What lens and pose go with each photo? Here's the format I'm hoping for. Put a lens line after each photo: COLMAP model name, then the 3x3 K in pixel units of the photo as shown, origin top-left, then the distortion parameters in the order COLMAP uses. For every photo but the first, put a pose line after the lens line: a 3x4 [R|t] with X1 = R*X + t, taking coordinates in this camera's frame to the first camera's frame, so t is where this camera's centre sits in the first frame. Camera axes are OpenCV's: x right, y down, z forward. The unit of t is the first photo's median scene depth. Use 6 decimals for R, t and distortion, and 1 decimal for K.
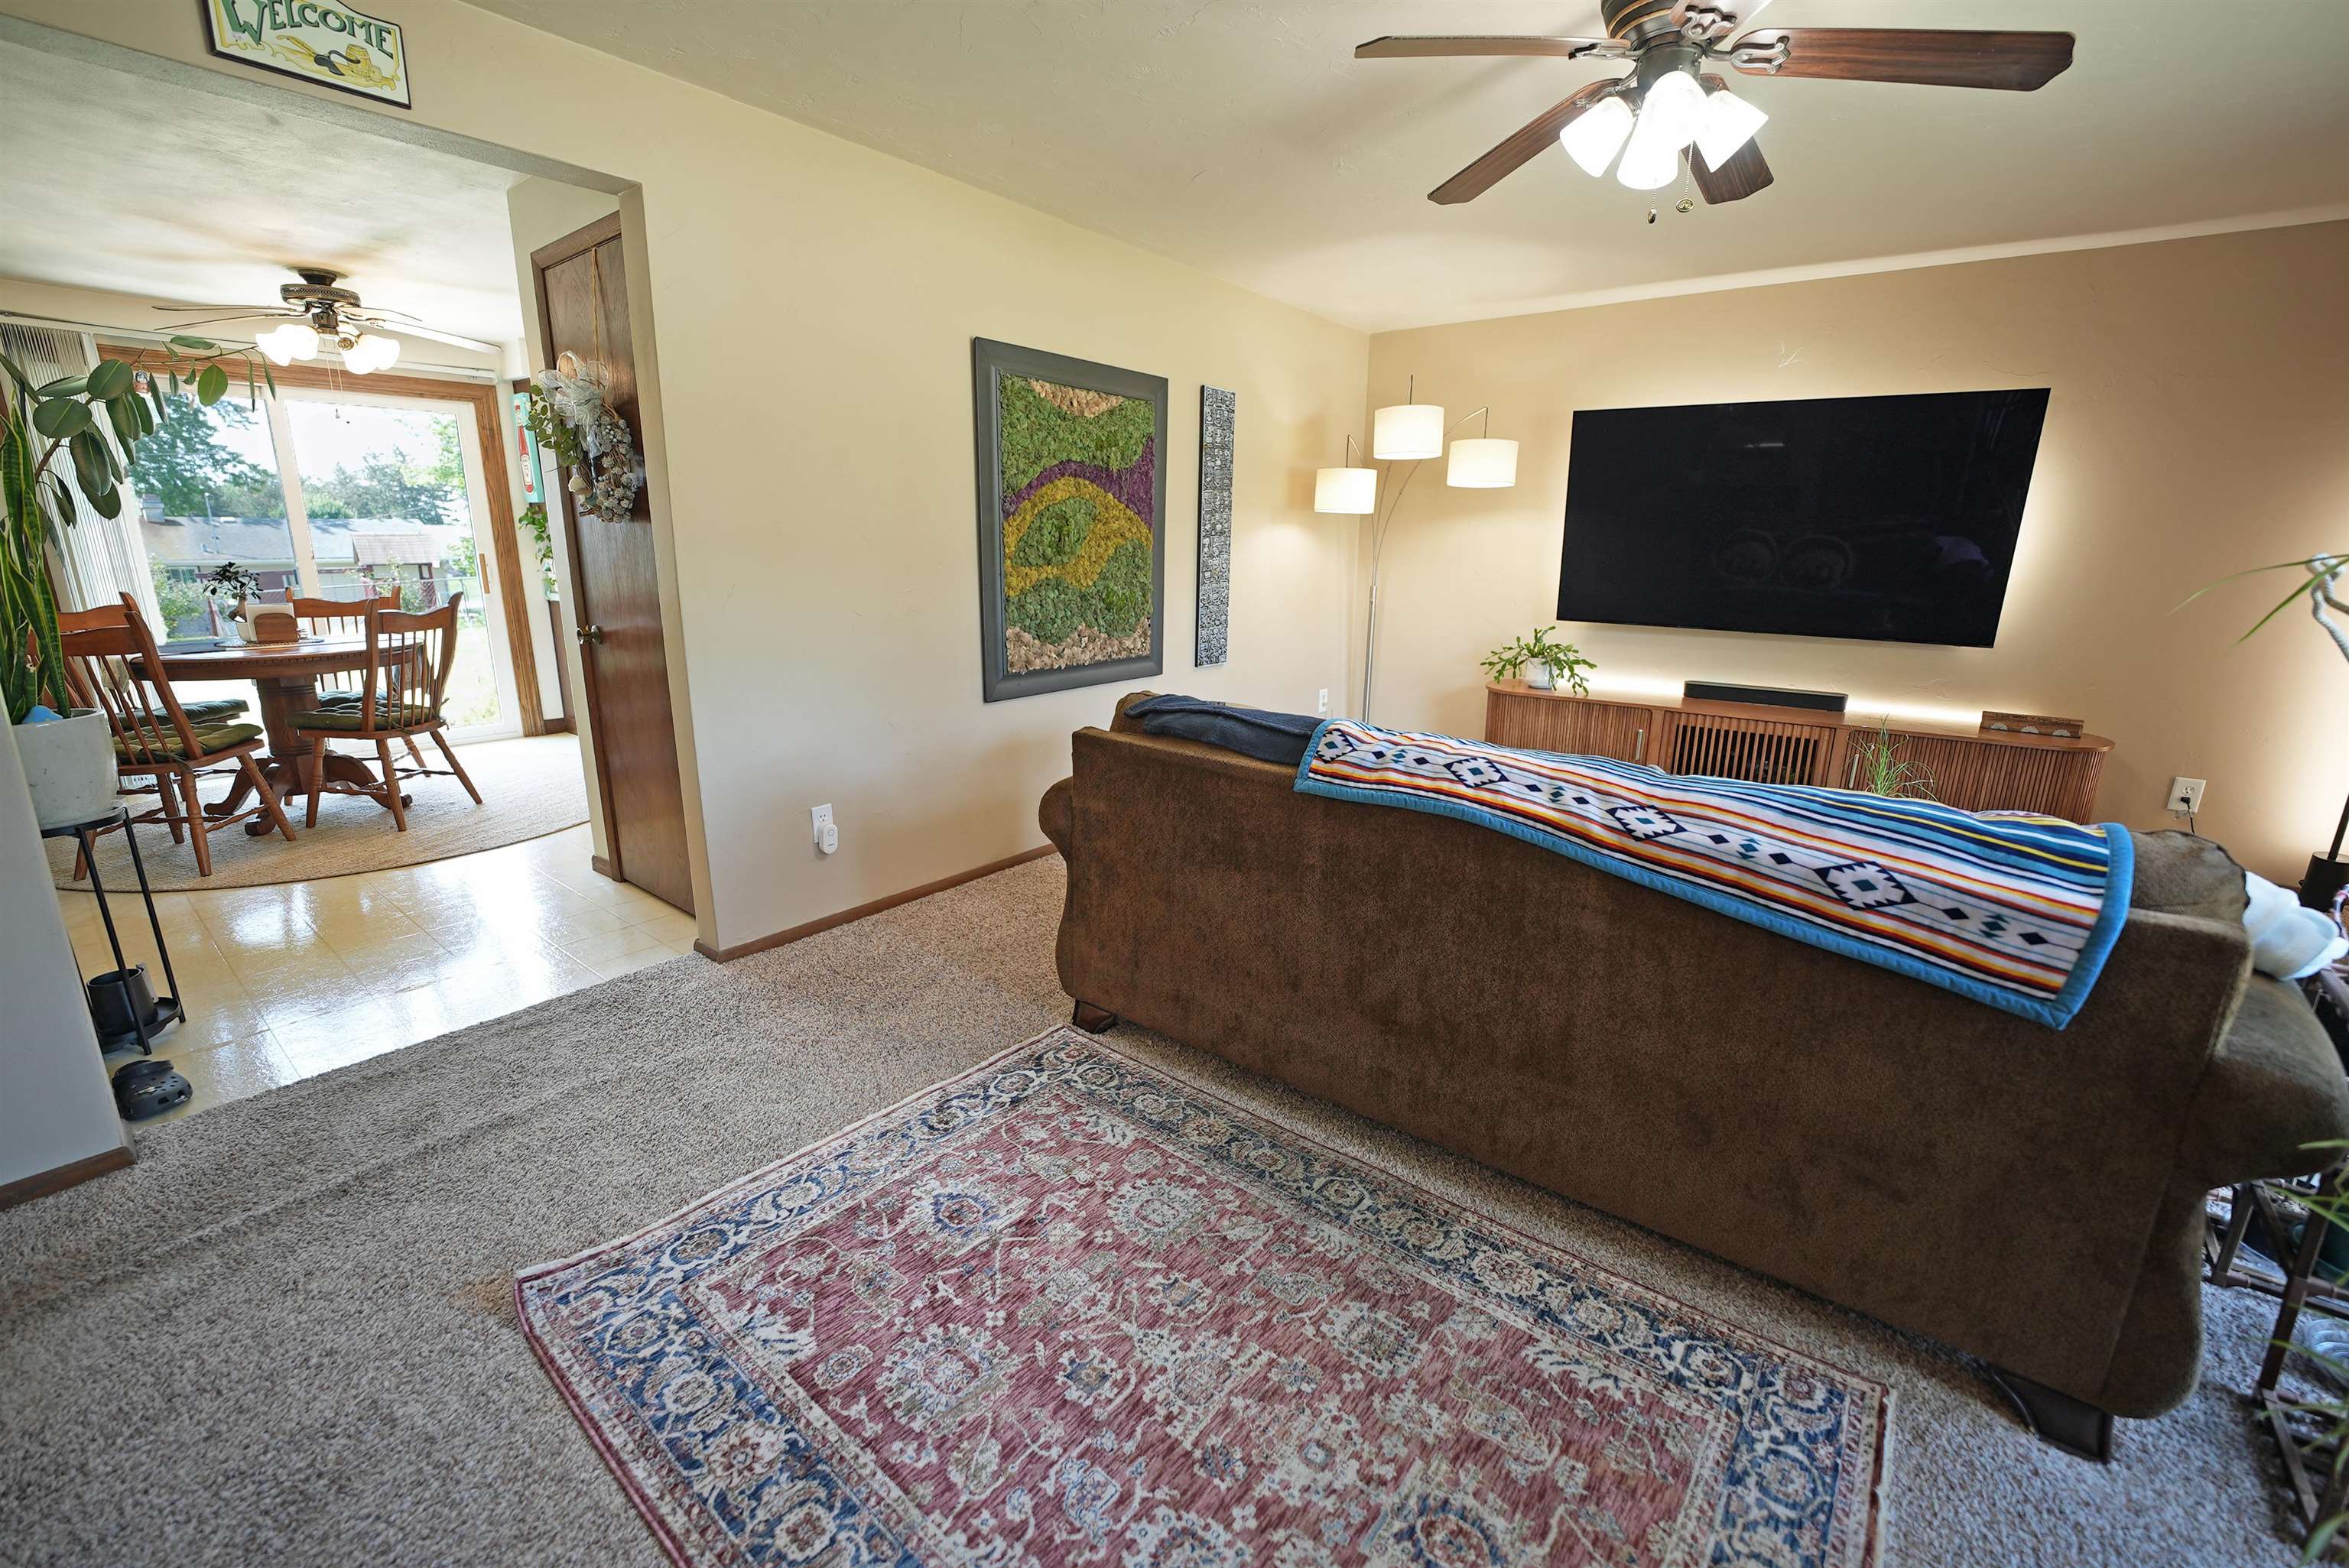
lens RADIAL K [[965.6, 0, 1172.7], [0, 965.6, 776.6], [0, 0, 1]] dist [-0.011053, -0.000518]
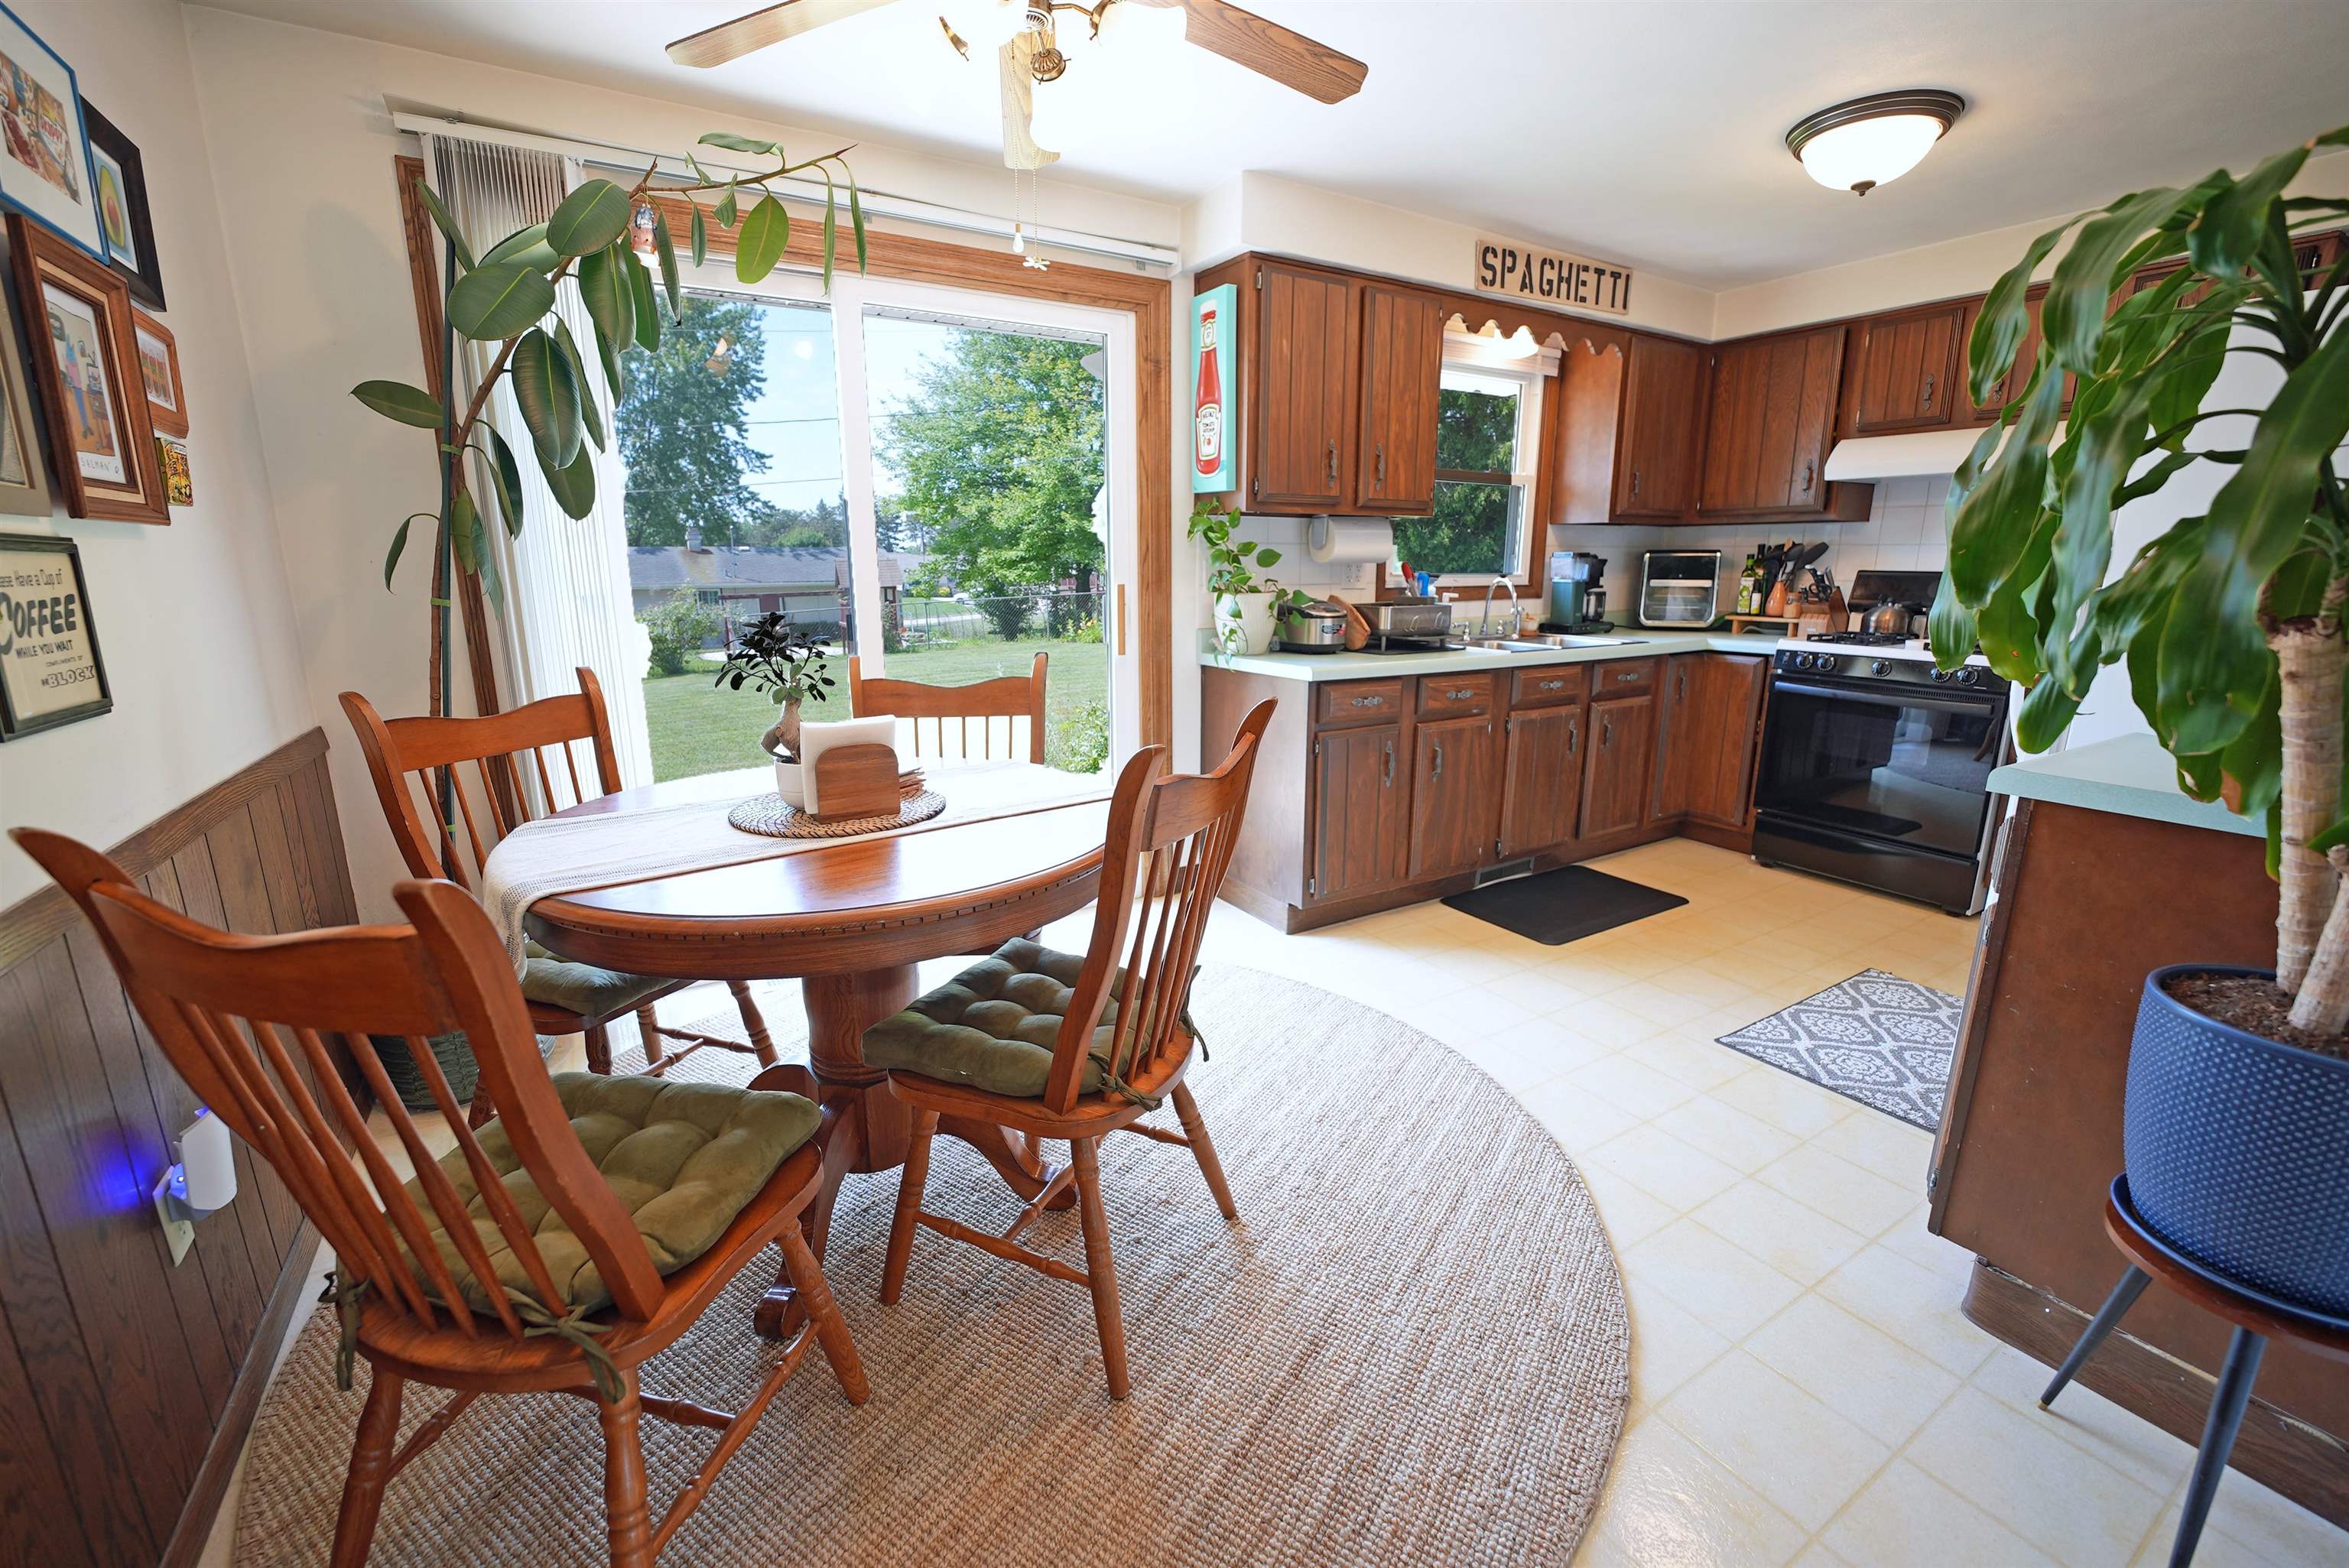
lens RADIAL K [[965.6, 0, 1181.1], [0, 965.6, 783.3], [0, 0, 1]] dist [-0.011053, -0.000518]
pose [[0.940035, 0.065921, -0.334646, -0.336996], [-0.070508, 0.997510, -0.001563, -0.081229], [0.333710, 0.025065, 0.942343, 0.331627]]
